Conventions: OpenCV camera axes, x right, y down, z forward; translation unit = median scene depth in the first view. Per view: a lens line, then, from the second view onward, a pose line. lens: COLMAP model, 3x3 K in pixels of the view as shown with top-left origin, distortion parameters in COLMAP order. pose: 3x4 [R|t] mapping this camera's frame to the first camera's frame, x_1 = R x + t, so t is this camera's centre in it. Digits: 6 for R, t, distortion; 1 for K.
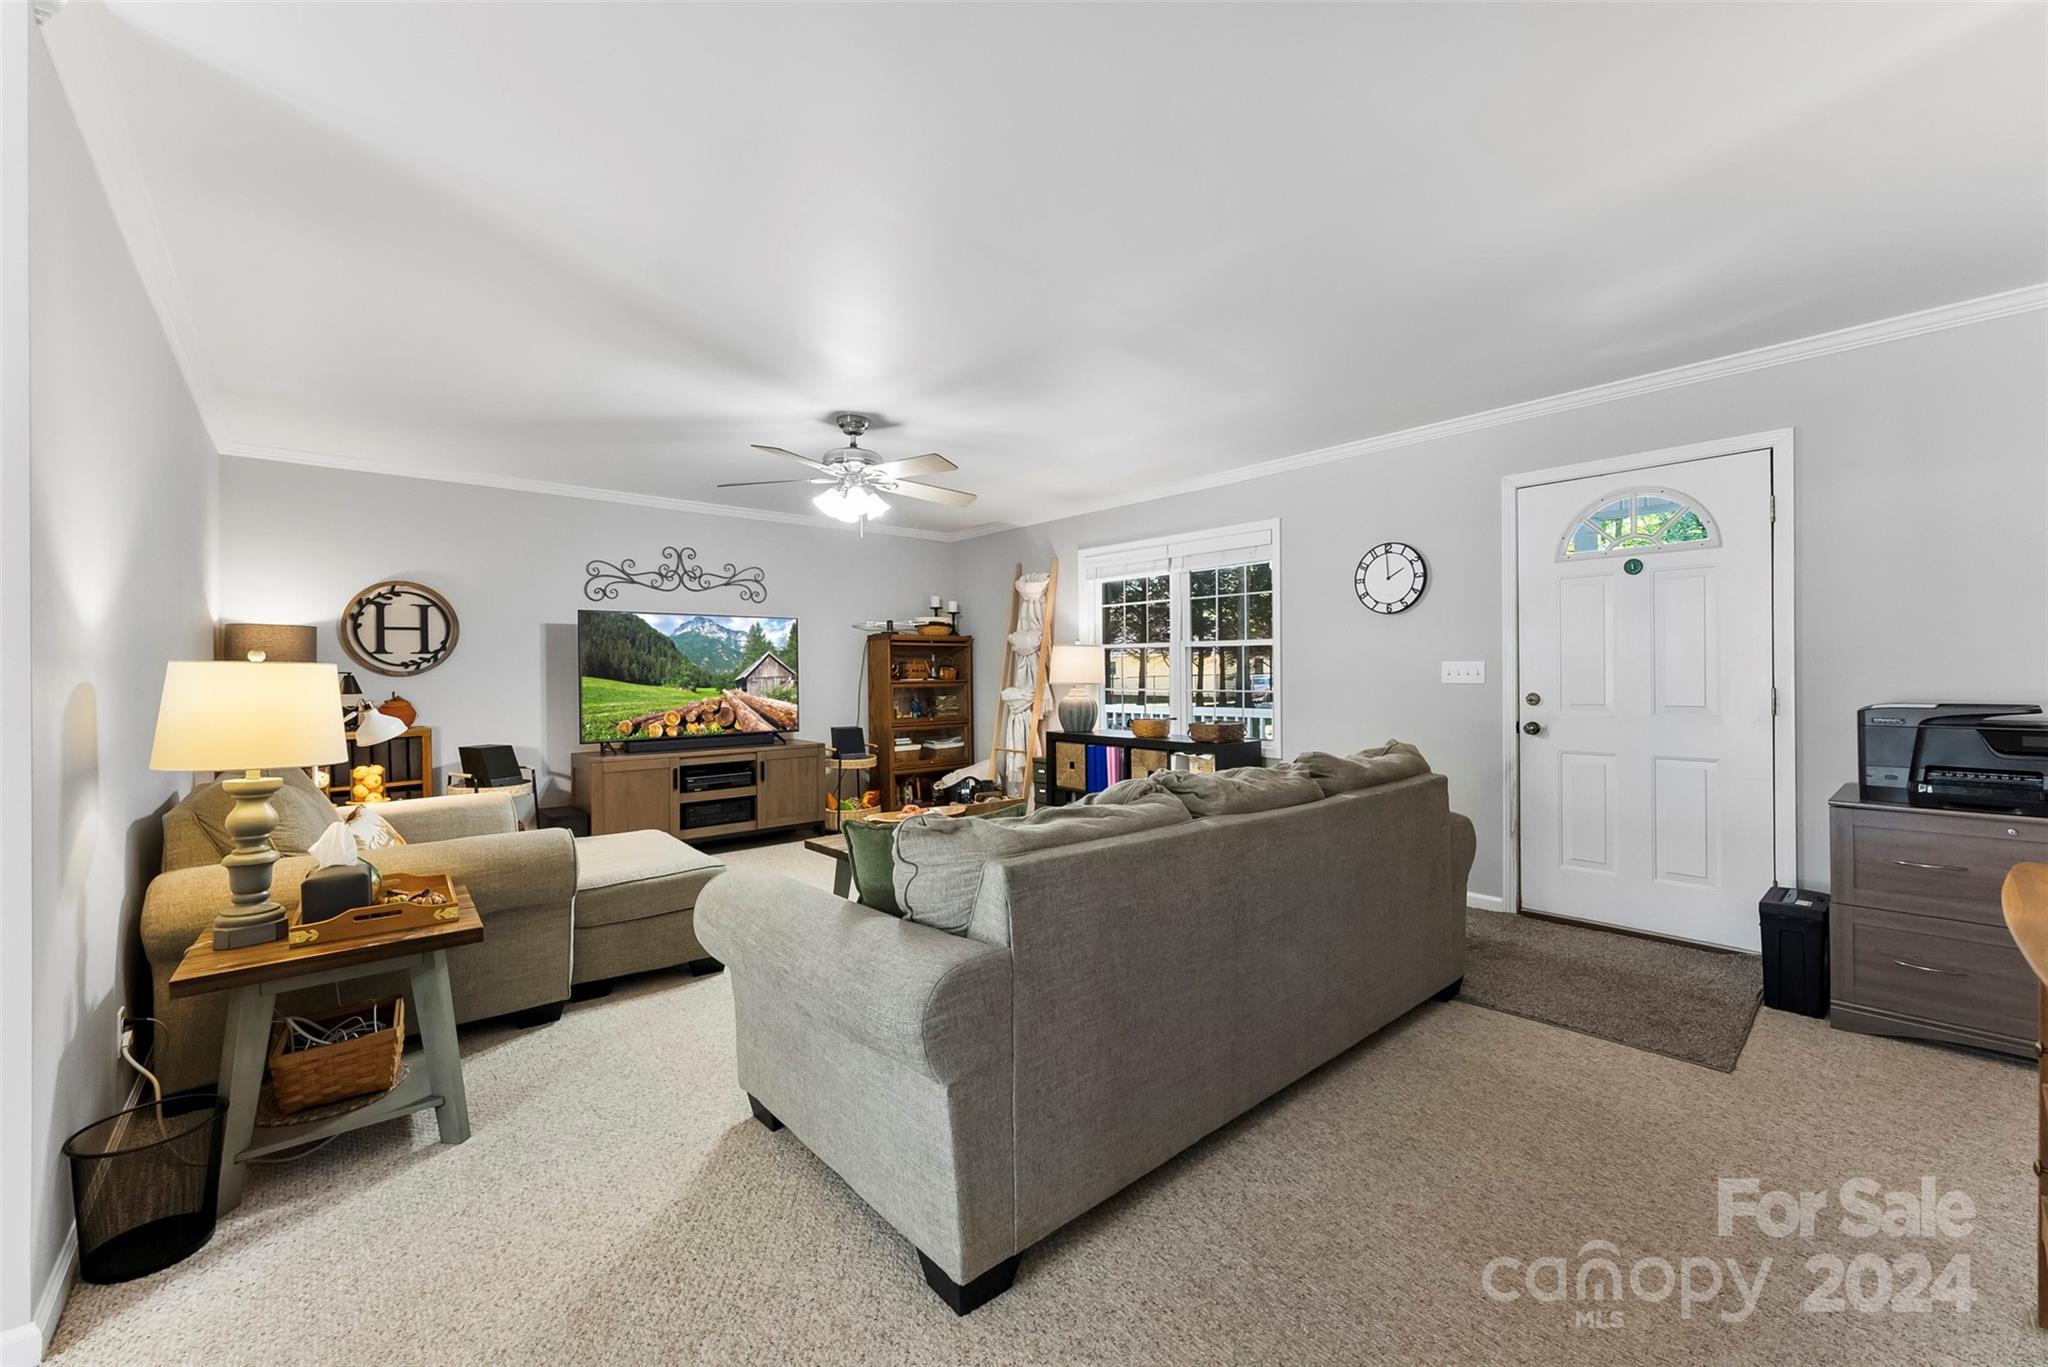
lens RADIAL K [[823.6, 0, 1025.9], [0, 823.6, 683.3], [0, 0, 1]] dist [-0.002803, 0.000109]
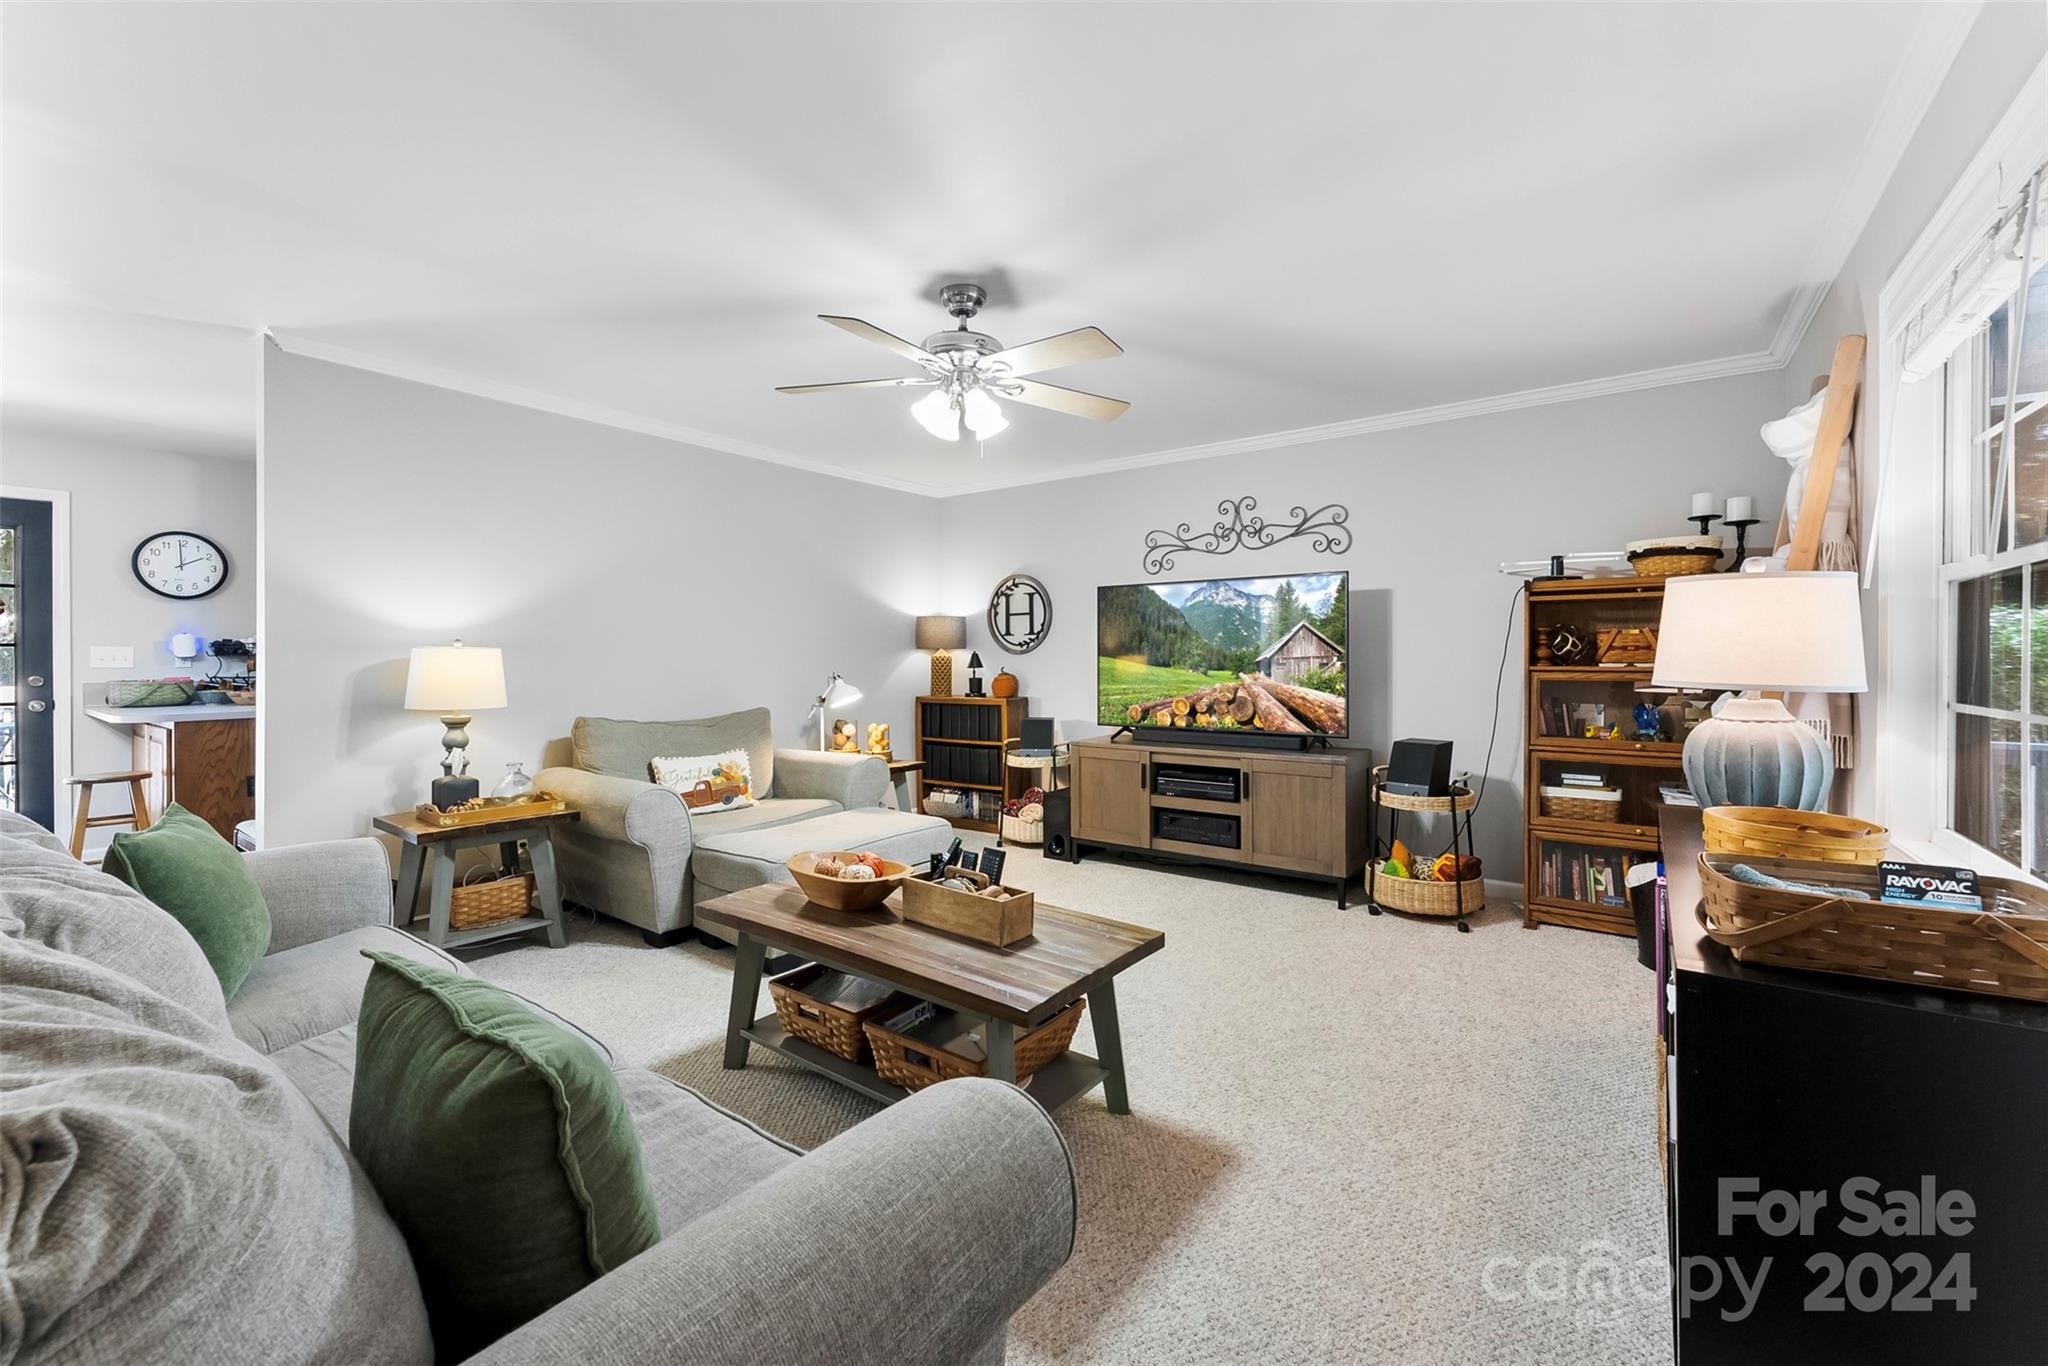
lens RADIAL K [[823.6, 0, 1007.0], [0, 823.6, 660.9], [0, 0, 1]] dist [-0.002803, 0.000109]
pose [[0.213110, 0.012008, -0.976954, 0.348965], [-0.011308, 0.999888, 0.009824, -0.009190], [0.976963, 0.008954, 0.213222, 0.632320]]
